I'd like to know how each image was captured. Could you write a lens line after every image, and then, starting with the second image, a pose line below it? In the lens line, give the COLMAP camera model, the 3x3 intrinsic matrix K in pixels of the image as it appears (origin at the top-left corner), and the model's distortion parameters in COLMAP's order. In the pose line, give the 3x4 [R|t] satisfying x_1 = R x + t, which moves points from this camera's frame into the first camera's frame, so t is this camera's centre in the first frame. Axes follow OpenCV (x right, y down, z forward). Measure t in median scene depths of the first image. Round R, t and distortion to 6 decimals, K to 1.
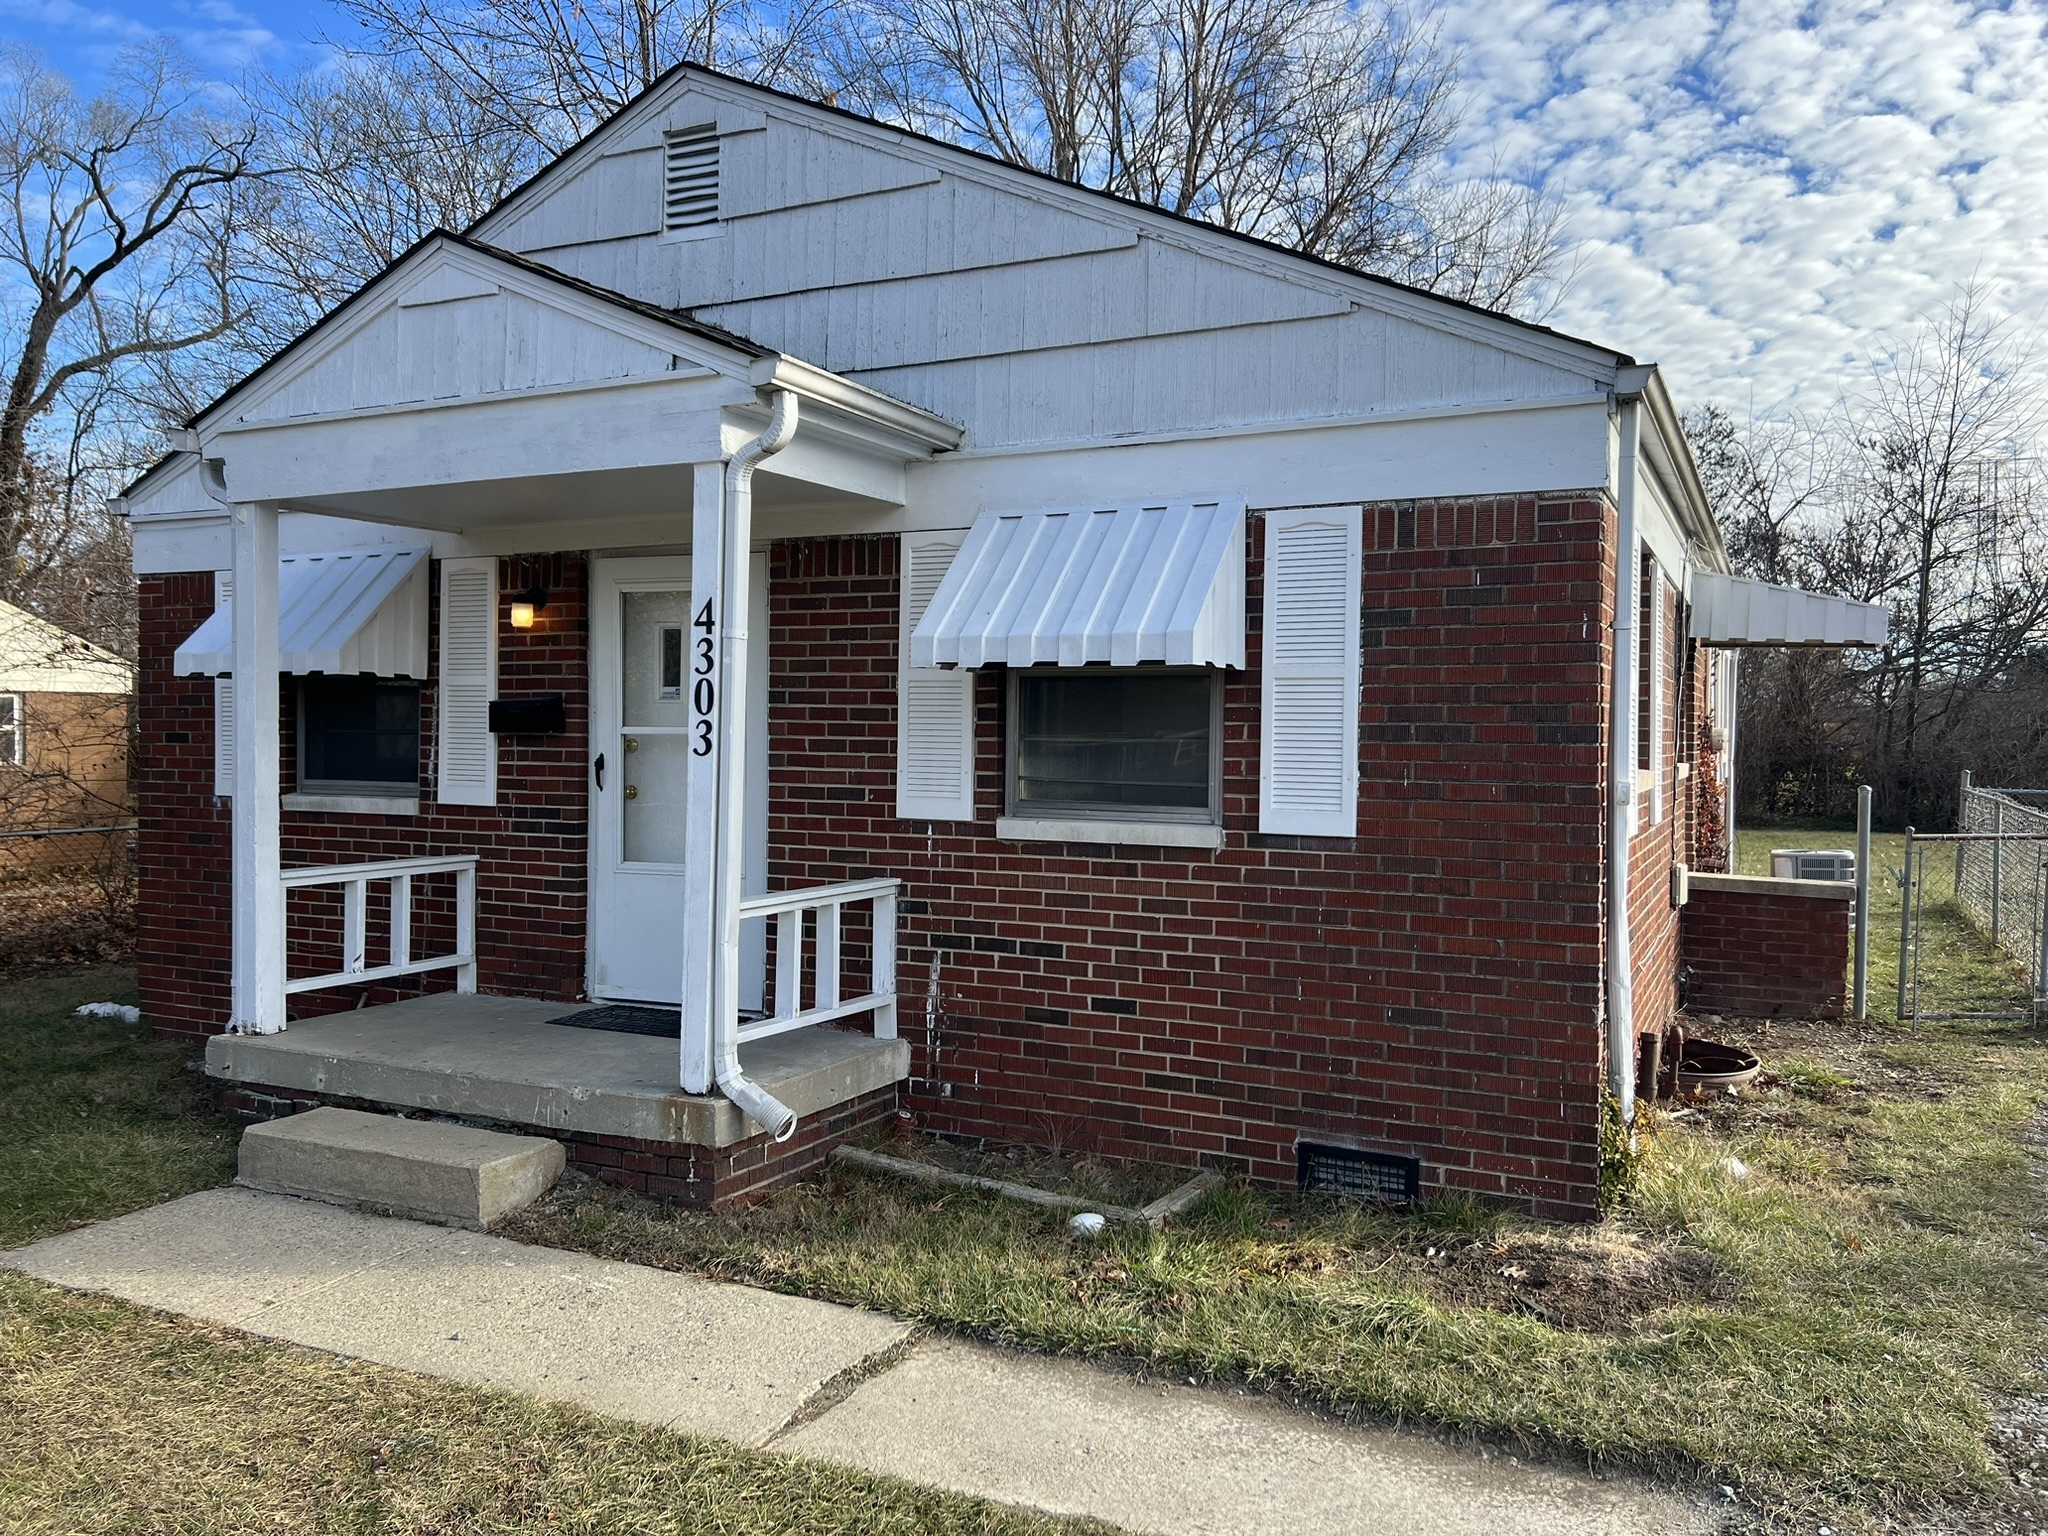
lens RADIAL K [[1530.1, 0, 1021.5], [0, 1530.1, 781.2], [0, 0, 1]] dist [0.070439, -0.227403]
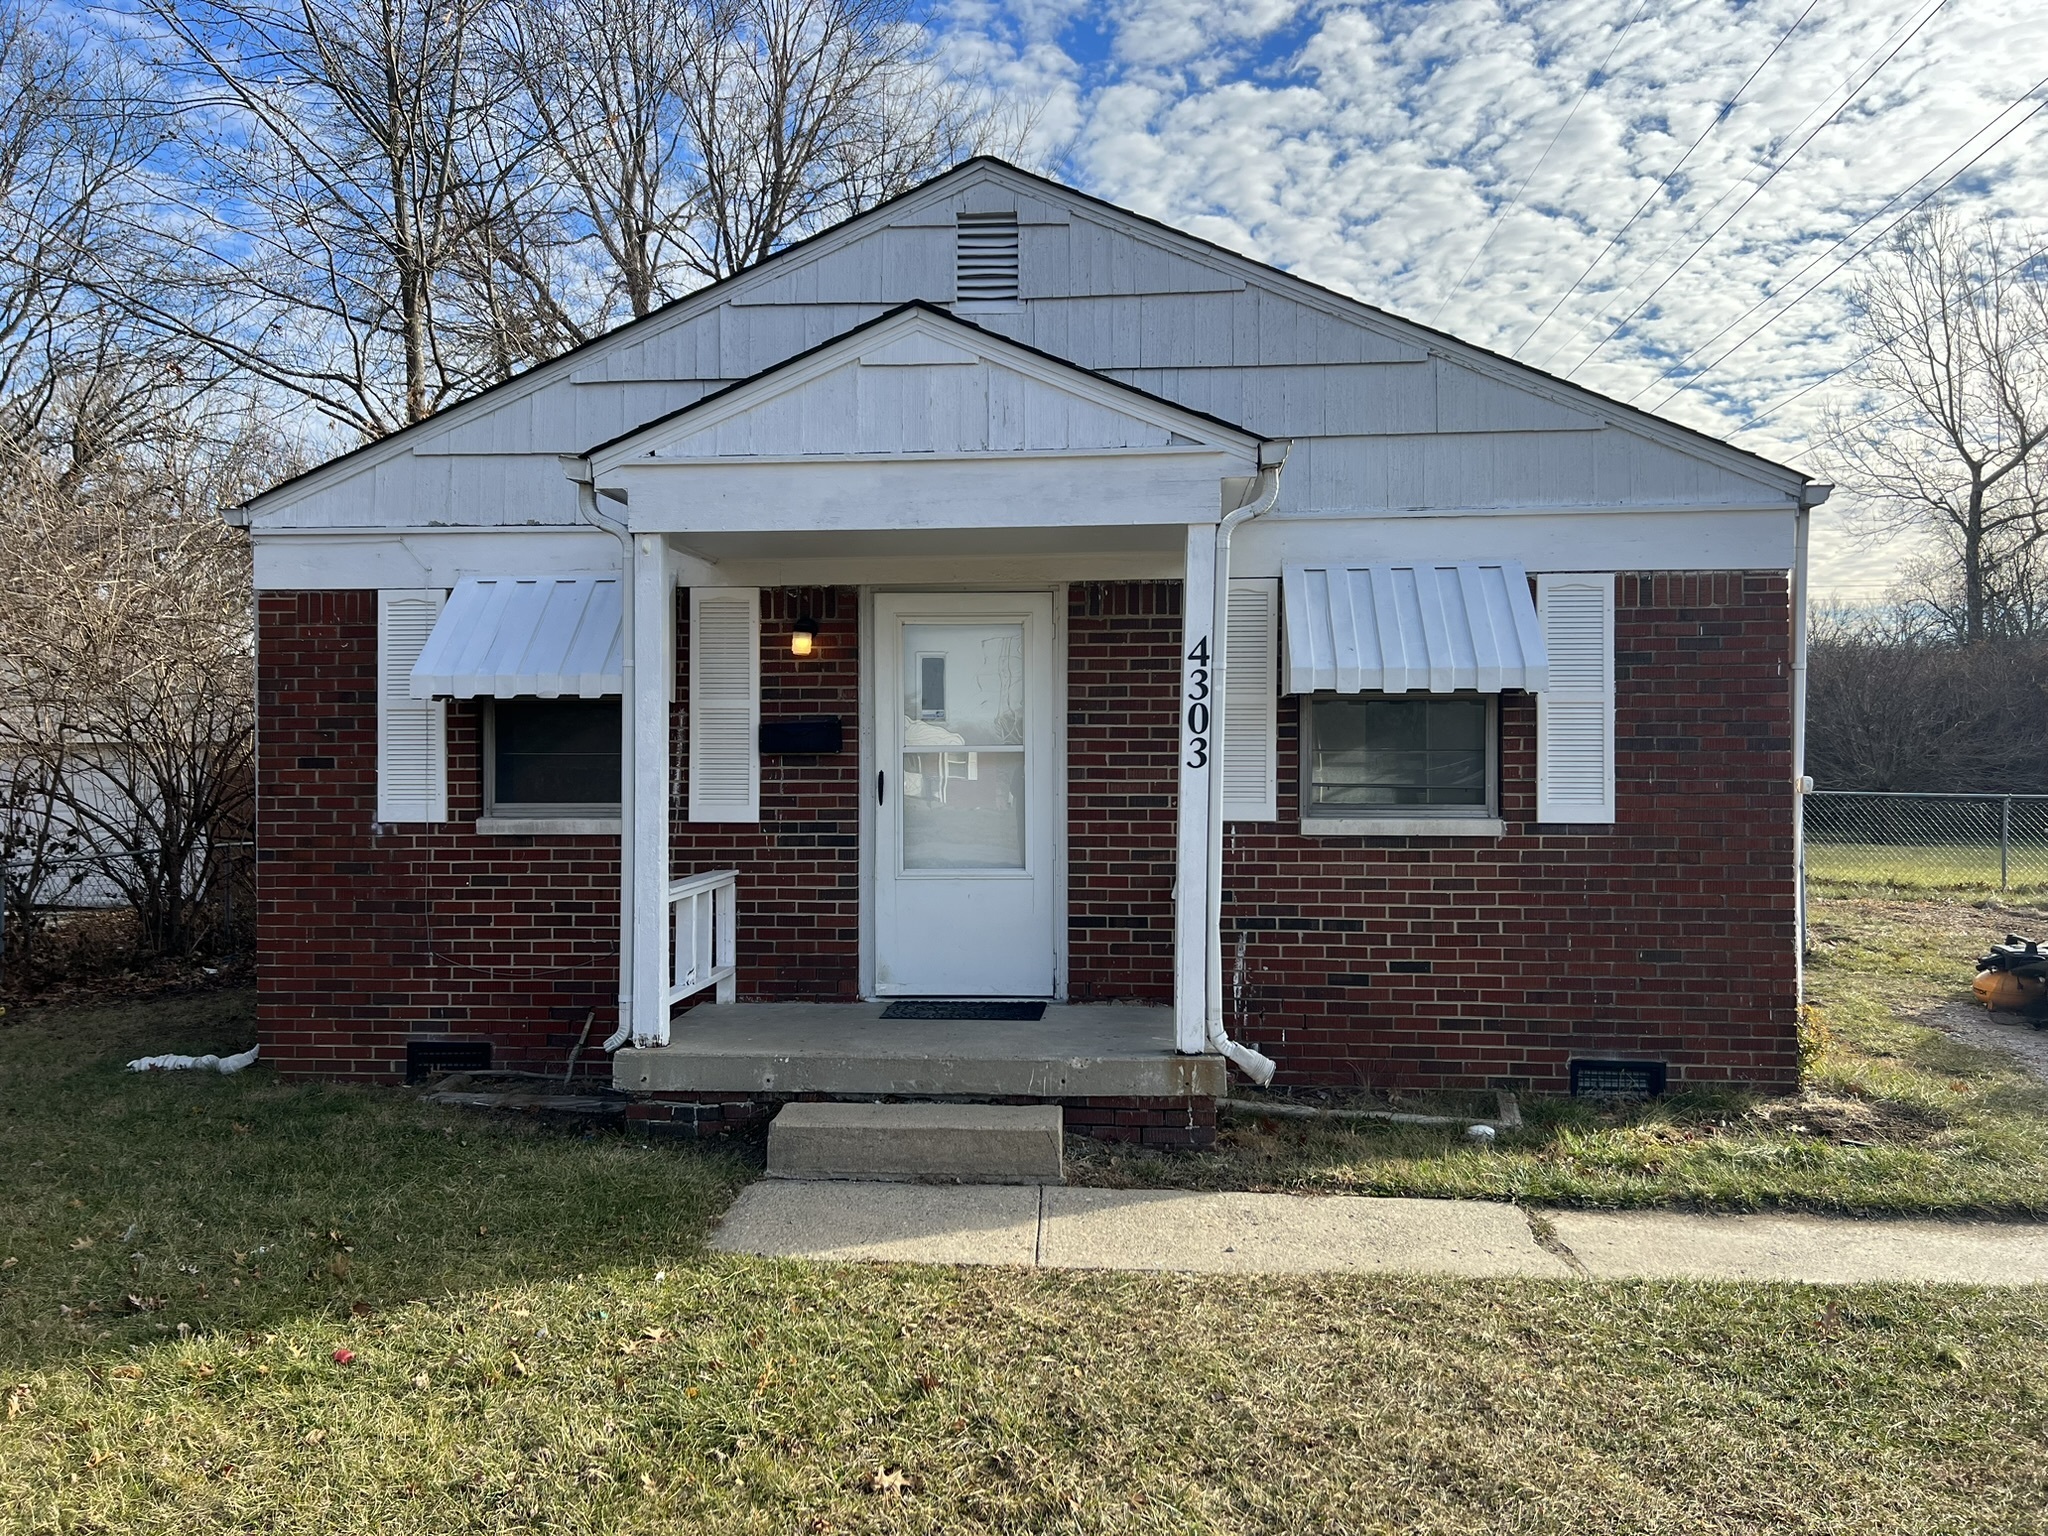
lens RADIAL K [[1563.9, 0, 932.5], [0, 1563.9, 766.1], [0, 0, 1]] dist [0.075323, -0.245981]
pose [[0.940152, -0.012994, 0.340508, -0.738639], [0.021133, 0.999572, -0.020205, 0.002011], [-0.340100, 0.026191, 0.940025, -0.067000]]
